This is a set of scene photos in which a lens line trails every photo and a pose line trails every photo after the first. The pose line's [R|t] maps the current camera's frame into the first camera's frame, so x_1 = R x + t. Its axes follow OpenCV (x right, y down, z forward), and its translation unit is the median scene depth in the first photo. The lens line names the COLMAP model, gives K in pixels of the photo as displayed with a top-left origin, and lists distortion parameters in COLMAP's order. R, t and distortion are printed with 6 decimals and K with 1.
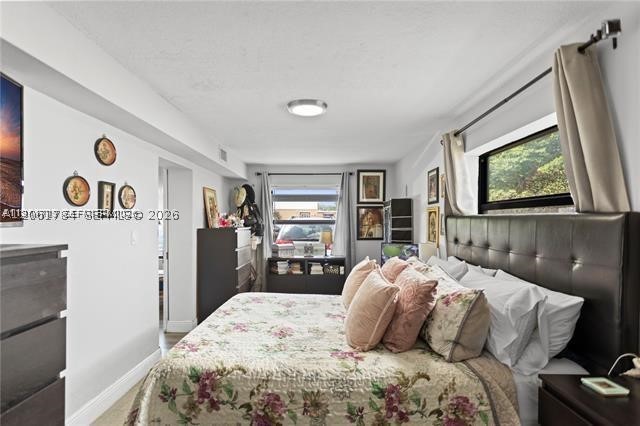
lens RADIAL K [[300.4, 0, 319.7], [0, 300.4, 223.4], [0, 0, 1]] dist [0.004624, 0.000492]
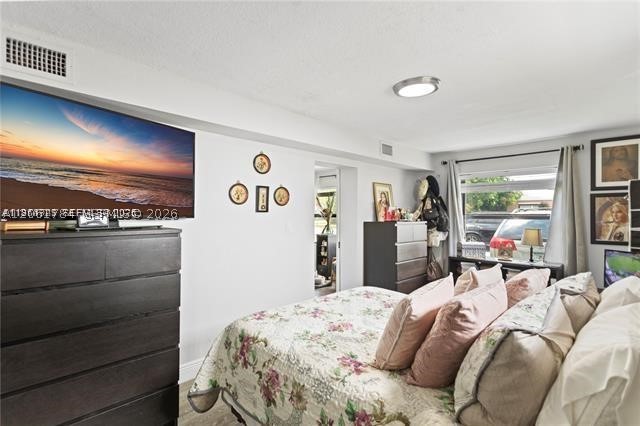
lens RADIAL K [[311.4, 0, 320.0], [0, 311.4, 213.0], [0, 0, 1]] dist [-0.001102, -0.000061]
pose [[0.716037, 0.000945, -0.698062, 0.482406], [-0.009640, 0.999917, -0.008535, -0.005424], [0.697996, 0.012840, 0.715987, 0.181857]]
